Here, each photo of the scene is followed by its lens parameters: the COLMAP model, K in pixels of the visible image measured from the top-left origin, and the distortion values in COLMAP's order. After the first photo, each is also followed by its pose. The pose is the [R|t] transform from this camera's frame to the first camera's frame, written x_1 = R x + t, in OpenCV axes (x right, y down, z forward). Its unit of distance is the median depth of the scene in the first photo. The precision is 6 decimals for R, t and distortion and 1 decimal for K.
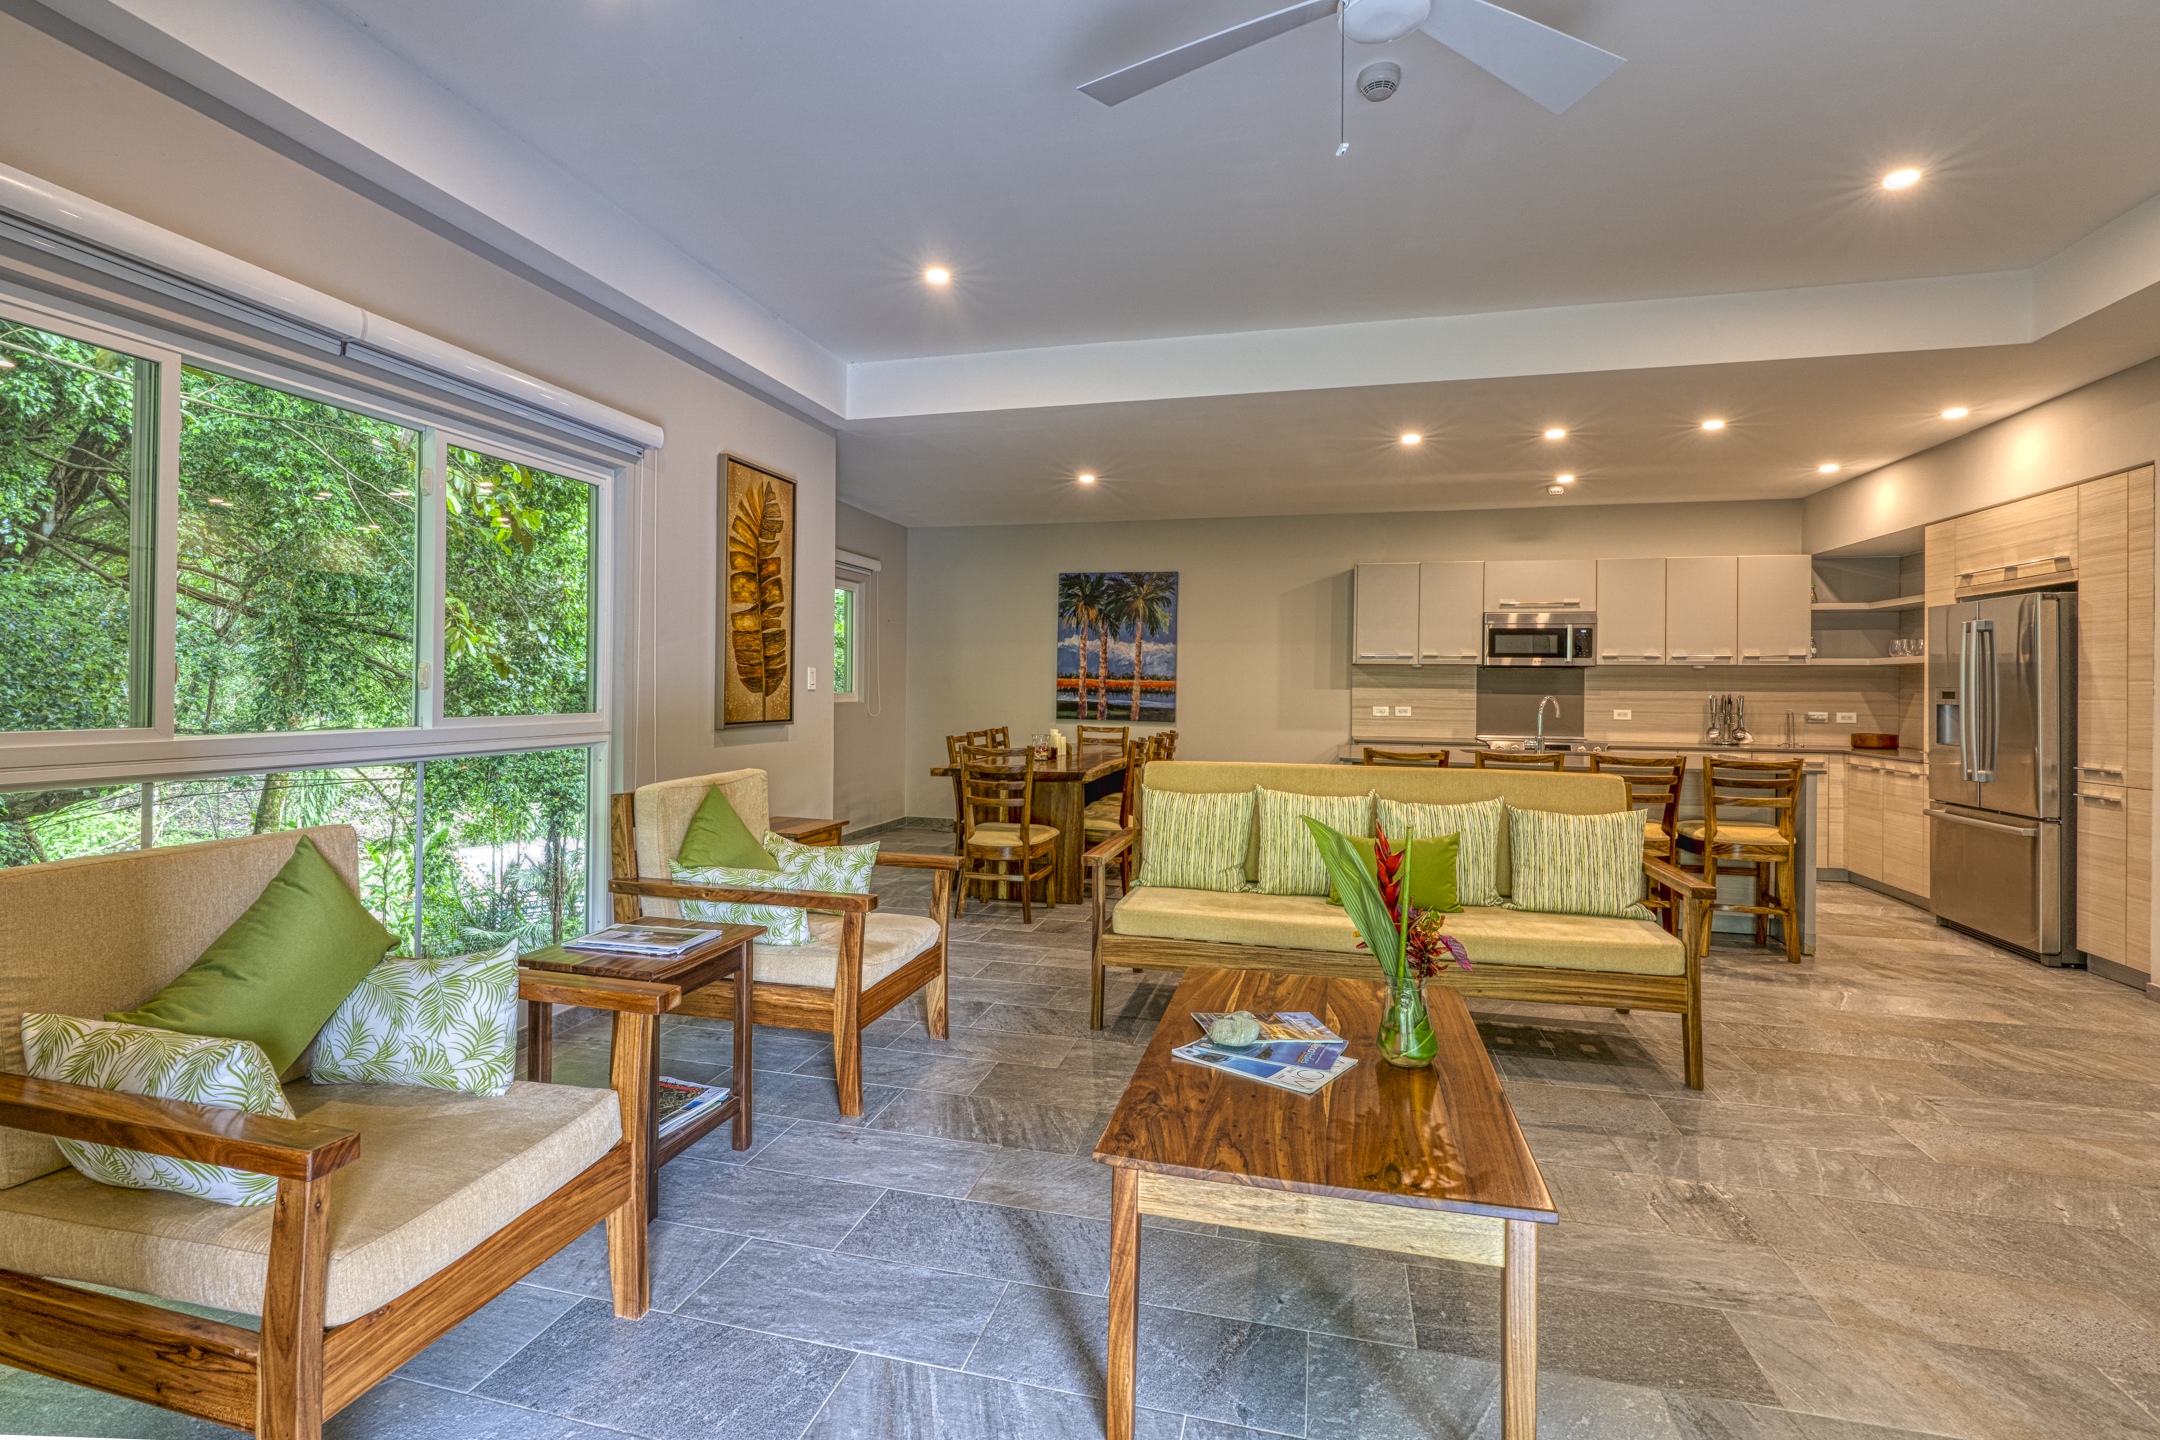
lens RADIAL K [[1052.9, 0, 992.1], [0, 1052.9, 685.7], [0, 0, 1]] dist [-0.000556, 0.001633]
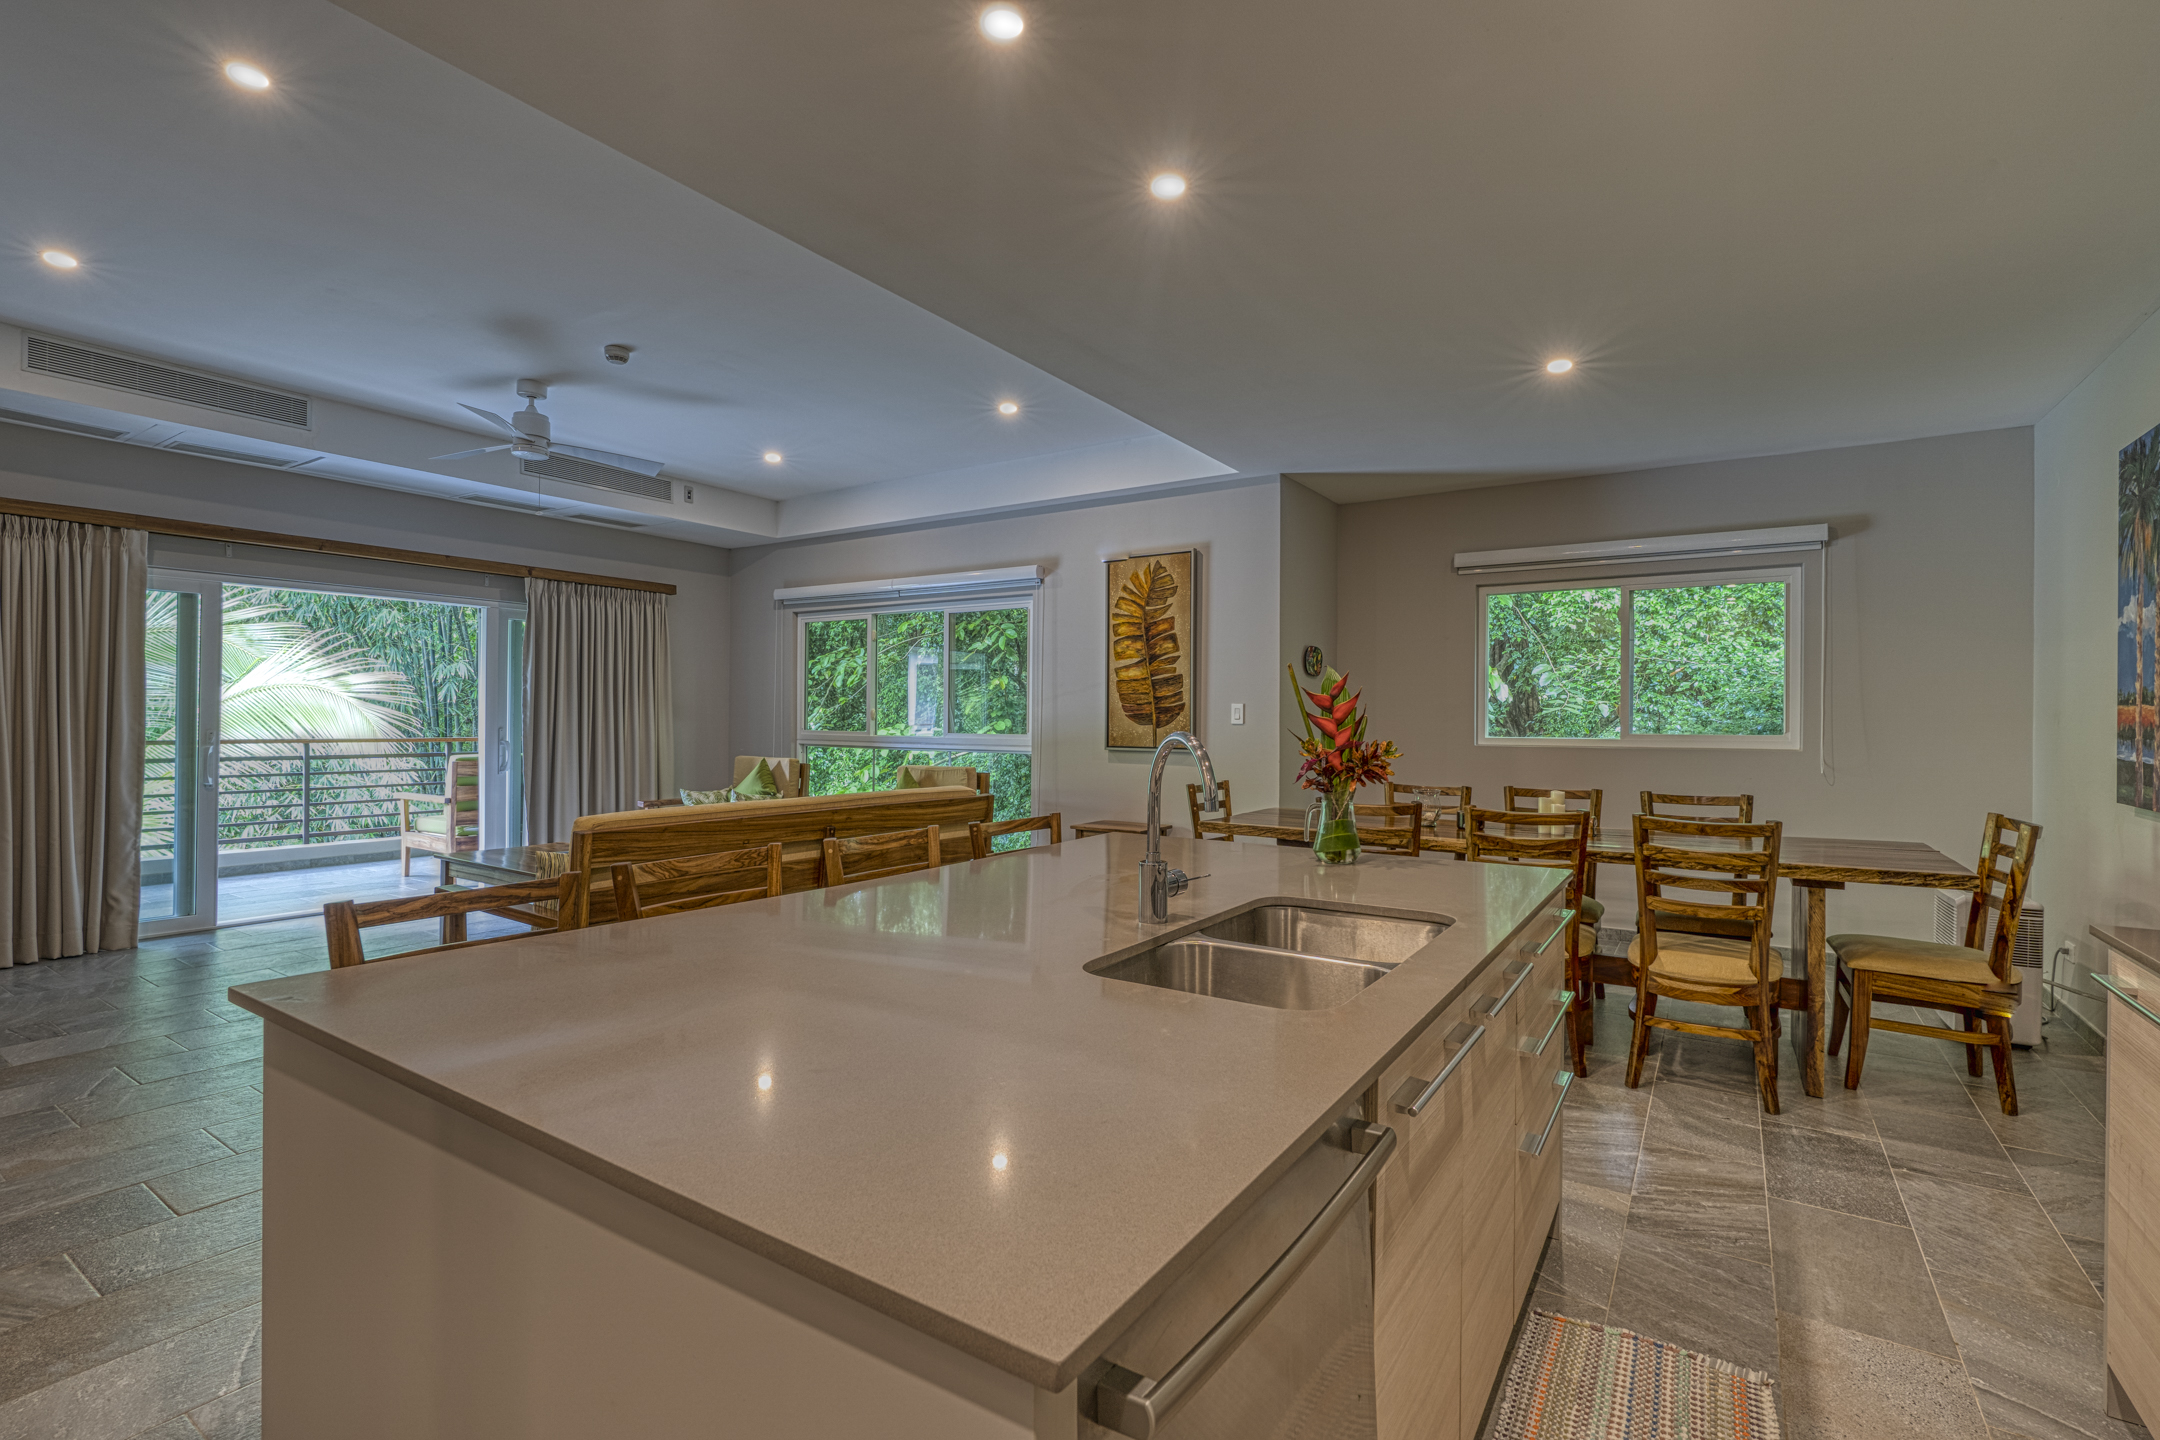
lens RADIAL K [[982.5, 0, 1073.5], [0, 982.5, 720.0], [0, 0, 1]] dist [-0.003654, 0.000007]
pose [[-0.293894, -0.009423, -0.955792, 0.679265], [-0.009486, 0.999931, -0.006942, 0.006571], [0.955791, 0.007026, -0.293963, 0.889722]]
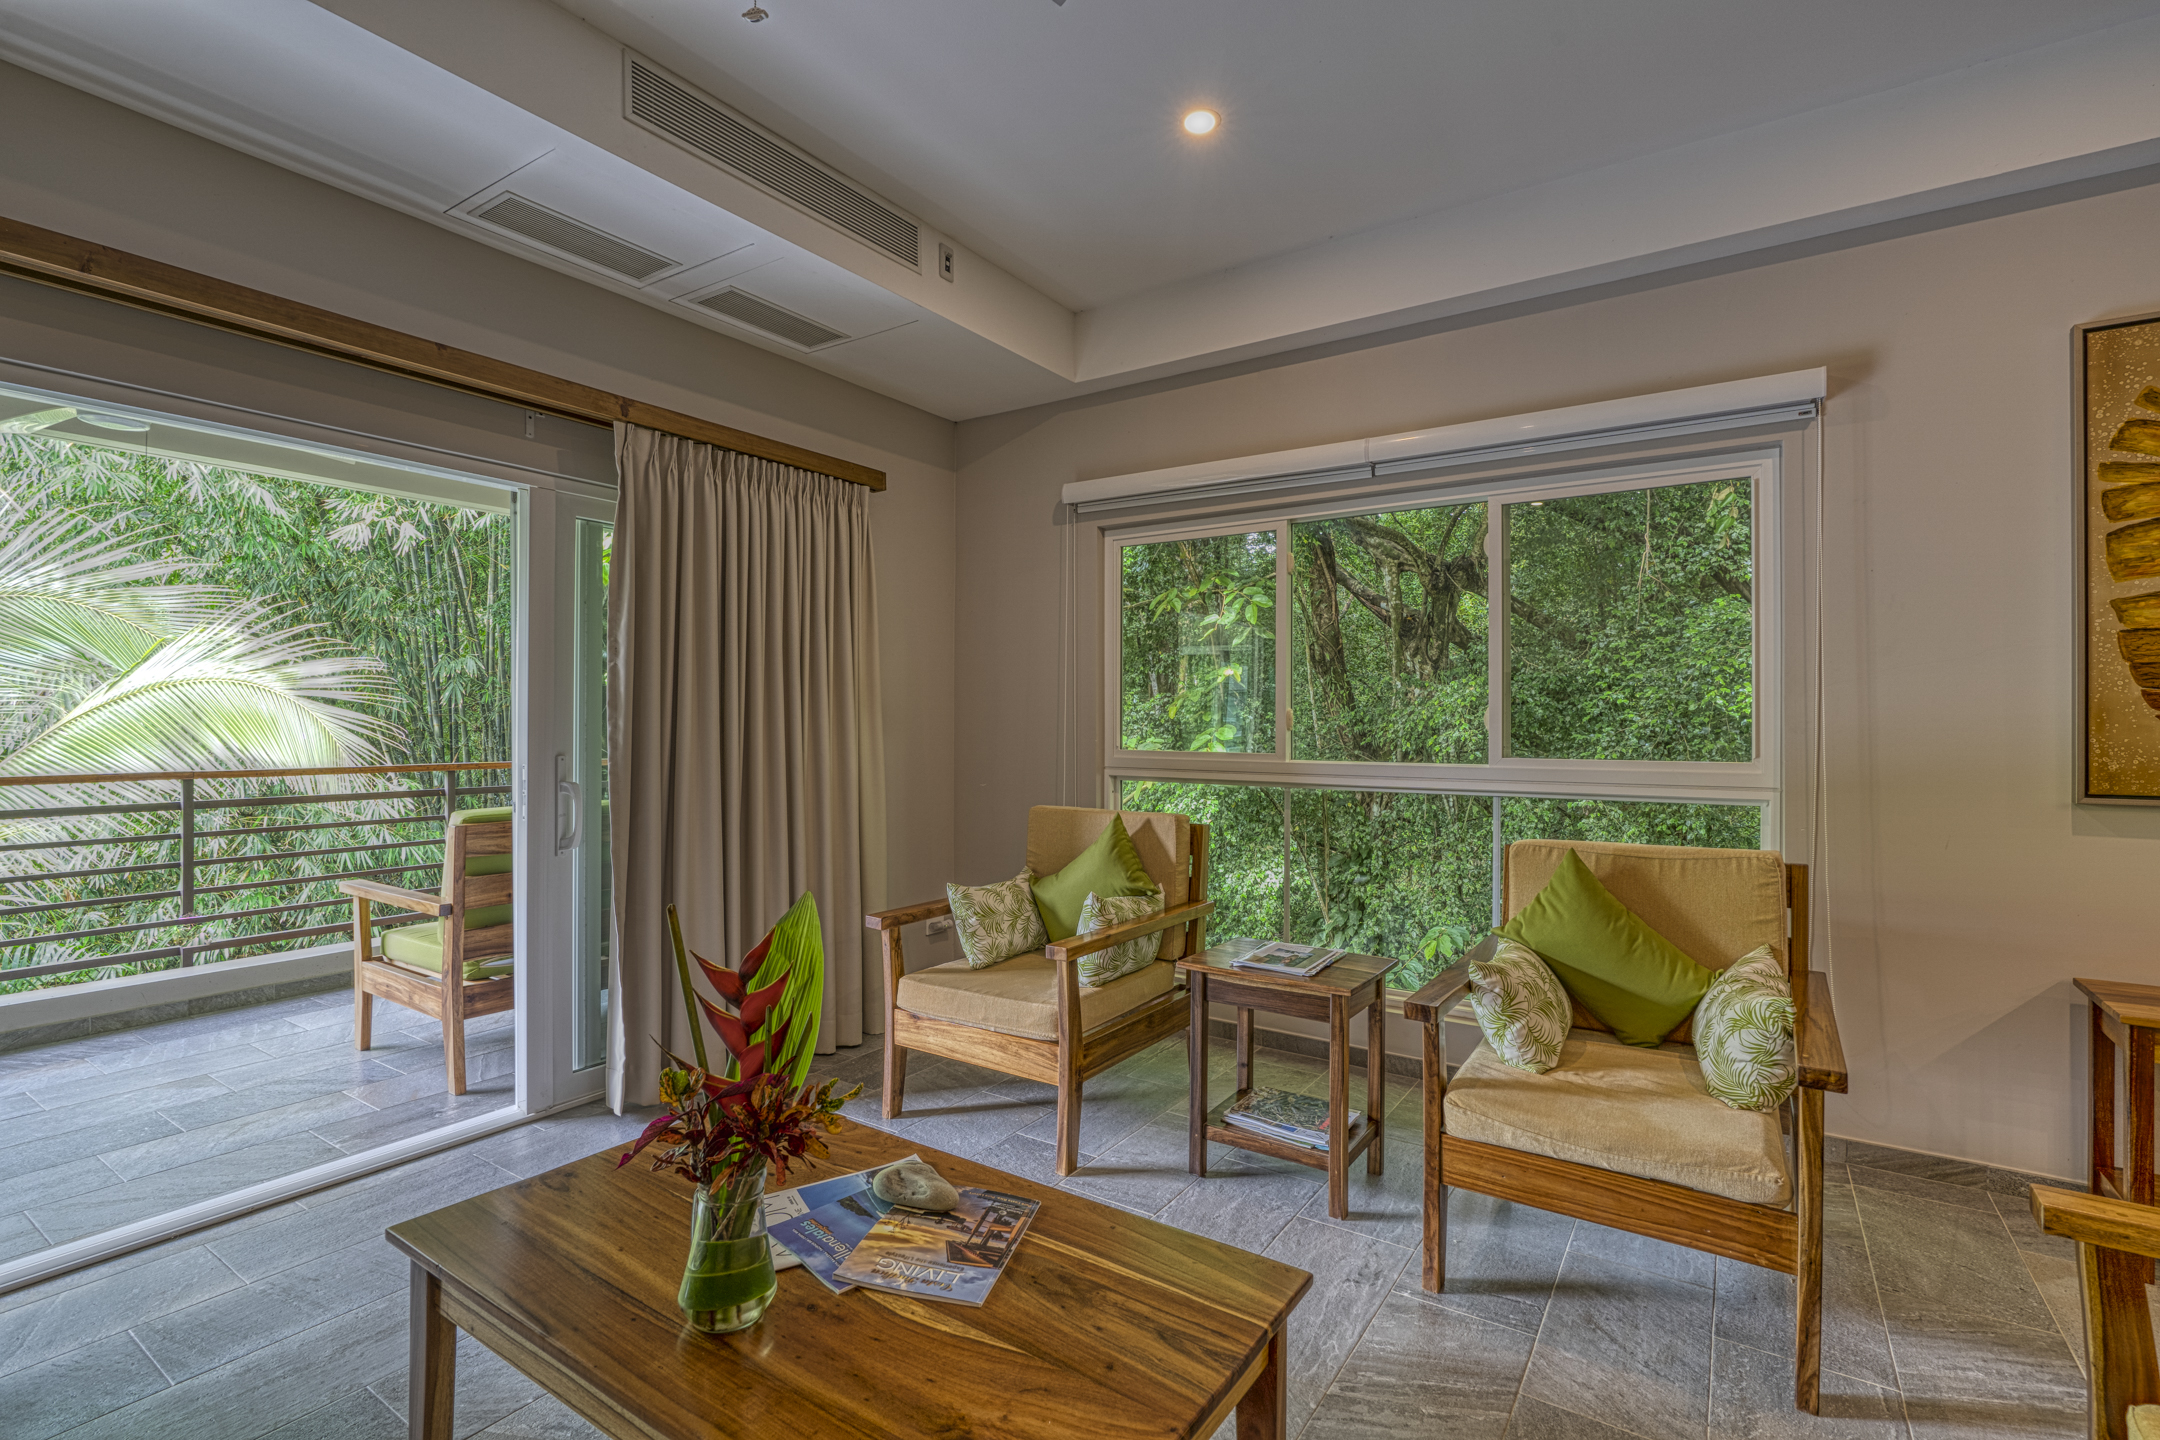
lens RADIAL K [[997.3, 0, 1084.0], [0, 997.3, 716.1], [0, 0, 1]] dist [-0.004393, -0.000138]
pose [[-0.297310, -0.013724, -0.954682, 0.278860], [-0.002823, 0.999905, -0.013495, 0.001238], [0.954777, -0.001317, -0.297320, 0.424240]]
